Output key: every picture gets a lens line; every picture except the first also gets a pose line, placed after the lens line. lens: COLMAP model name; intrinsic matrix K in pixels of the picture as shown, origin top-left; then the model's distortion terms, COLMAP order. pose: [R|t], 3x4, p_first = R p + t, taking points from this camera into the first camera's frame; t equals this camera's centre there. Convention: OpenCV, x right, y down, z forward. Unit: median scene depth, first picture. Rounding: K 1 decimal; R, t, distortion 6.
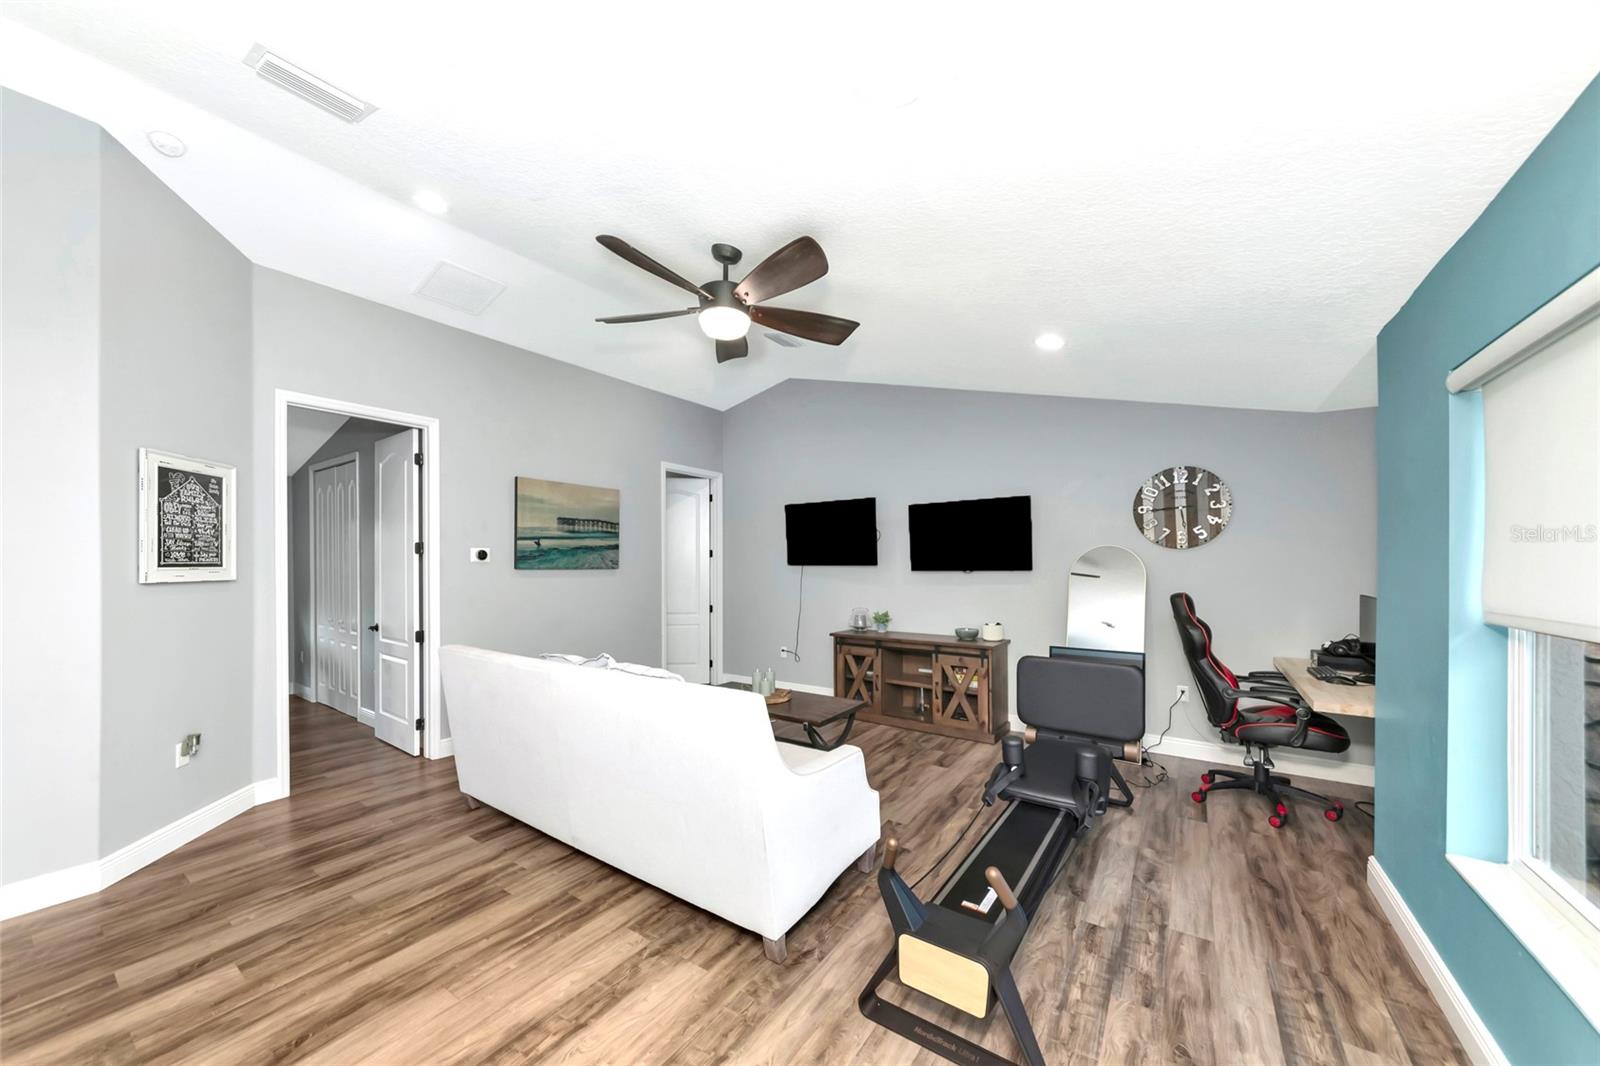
lens RADIAL K [[573.1, 0, 786.7], [0, 573.1, 564.3], [0, 0, 1]] dist [0.007224, -0.001034]
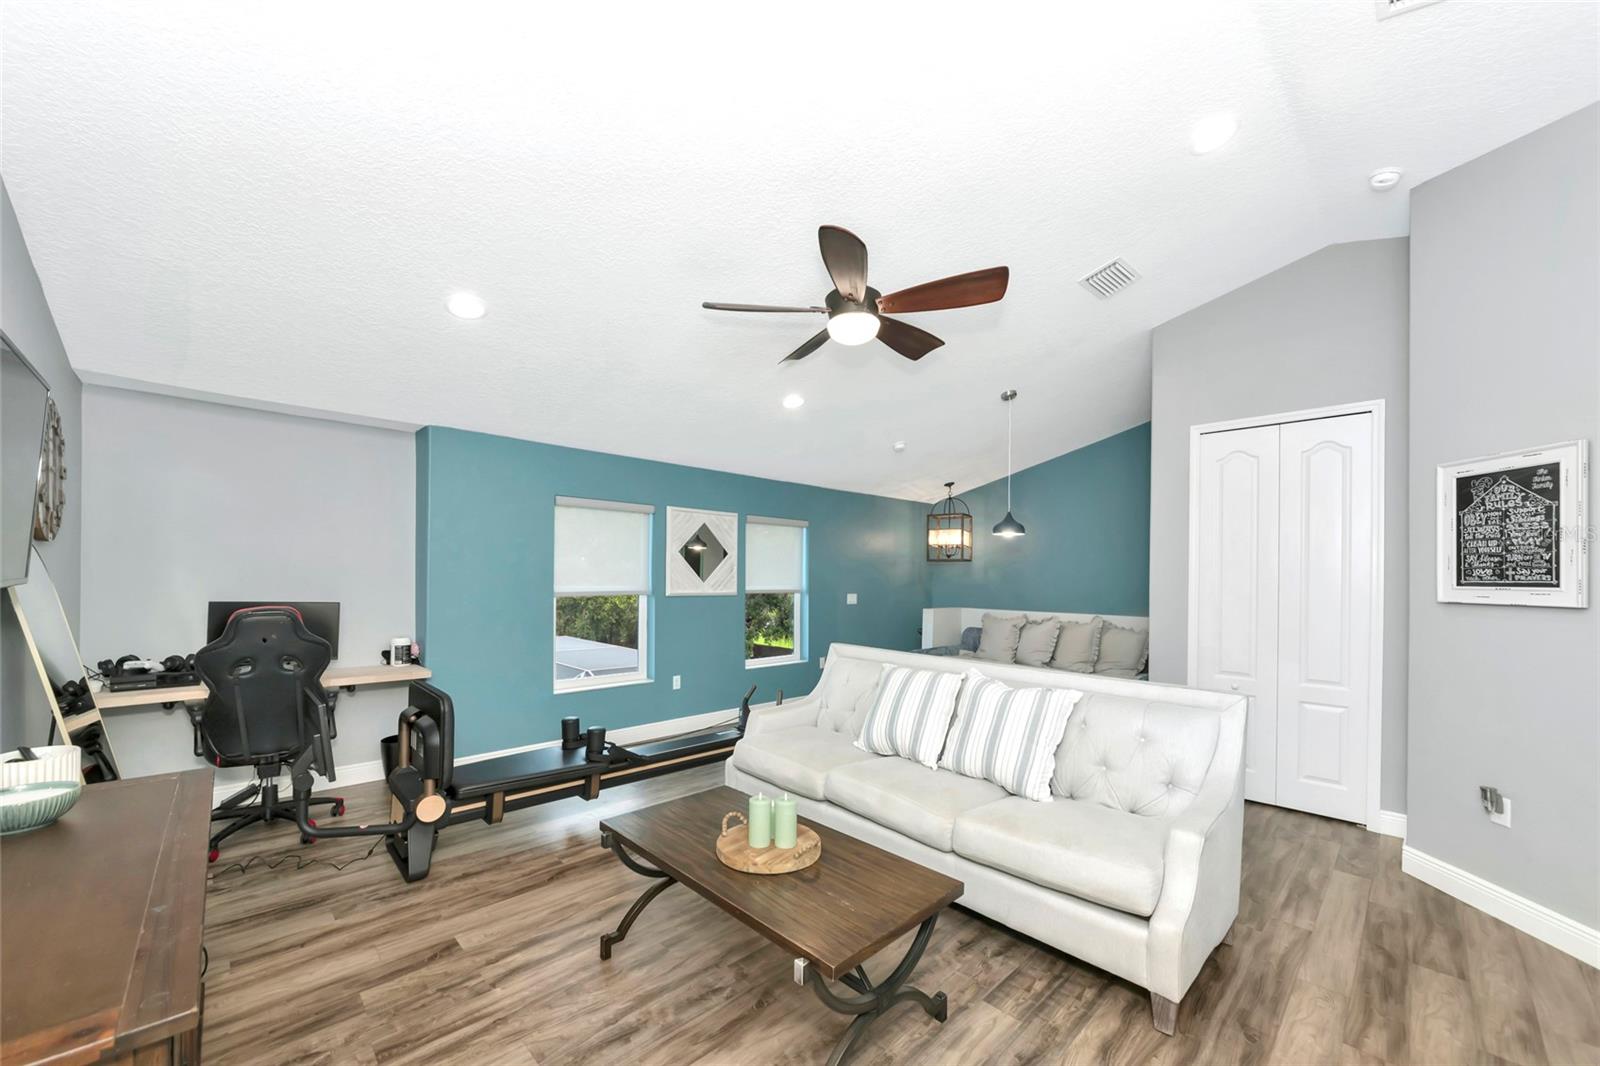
lens RADIAL K [[599.9, 0, 772.2], [0, 599.9, 572.7], [0, 0, 1]] dist [-0.008849, 0.000106]
pose [[-0.973176, -0.006909, 0.229957, -0.222001], [-0.007345, 0.999972, -0.001037, -0.006969], [-0.229944, -0.002699, -0.973200, 2.135104]]
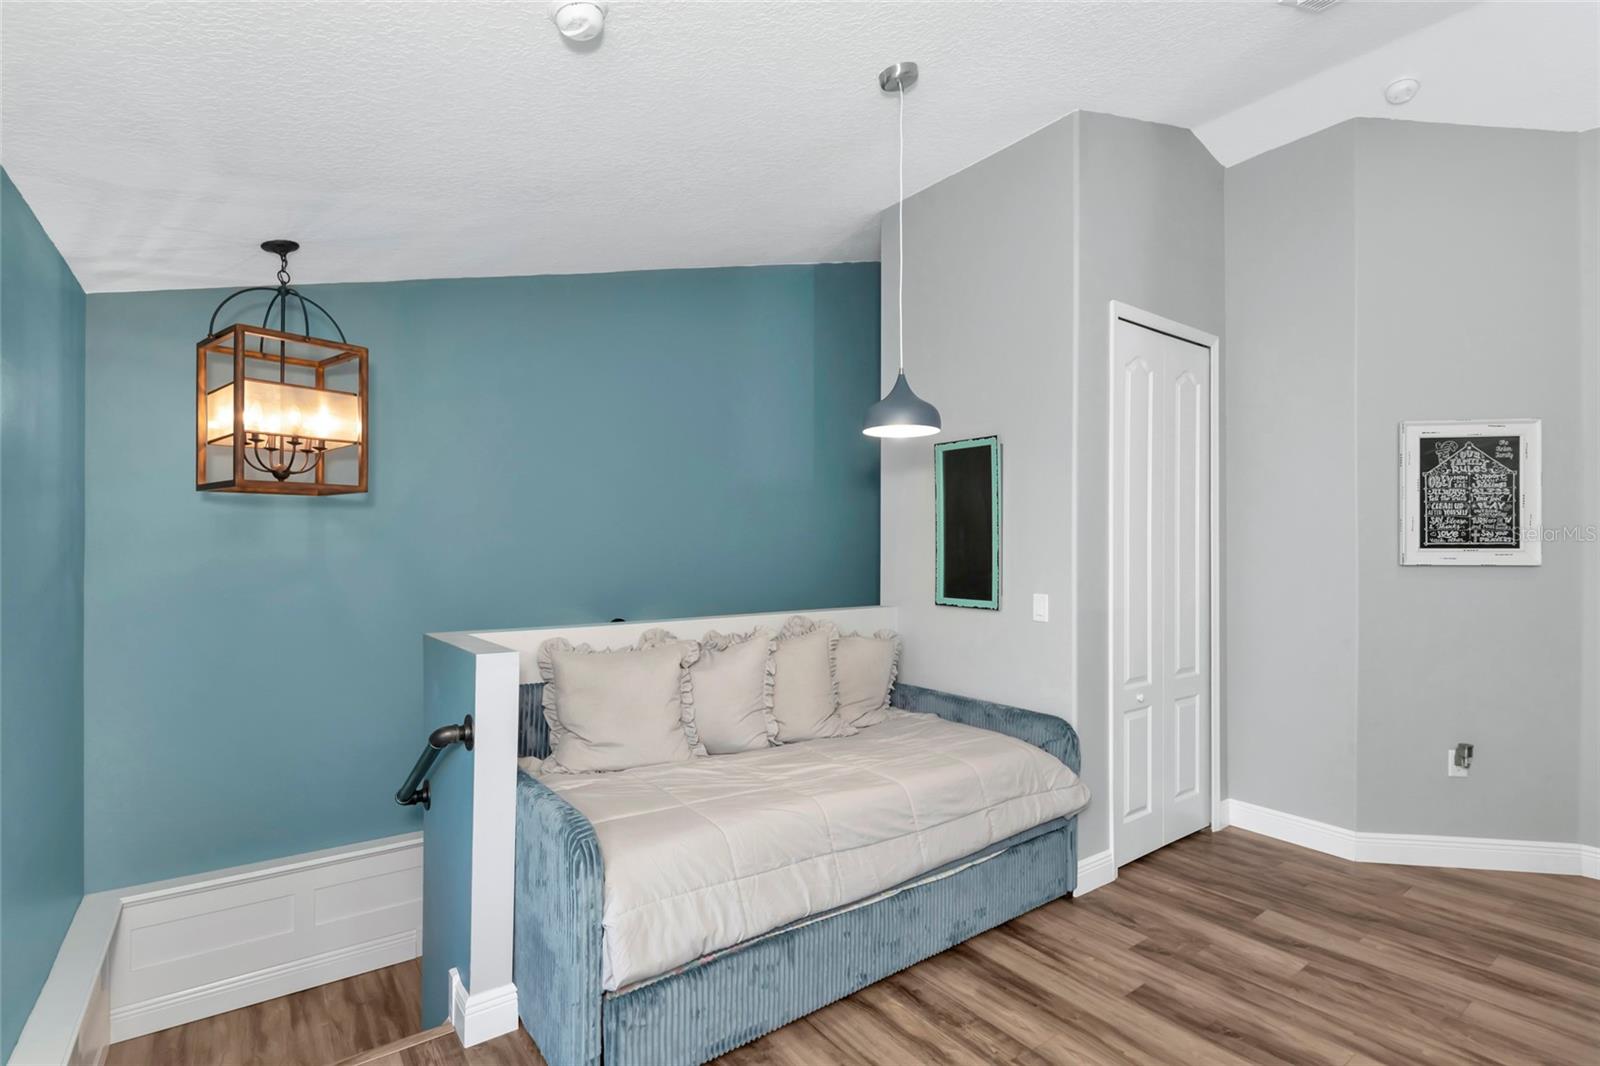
lens RADIAL K [[723.8, 0, 790.4], [0, 723.8, 550.3], [0, 0, 1]] dist [-0.008507, -0.000221]
pose [[-0.337831, -0.006906, -0.941181, 0.320133], [-0.006207, 0.999968, -0.005109, 0.020245], [0.941186, 0.004116, -0.337863, 0.430101]]
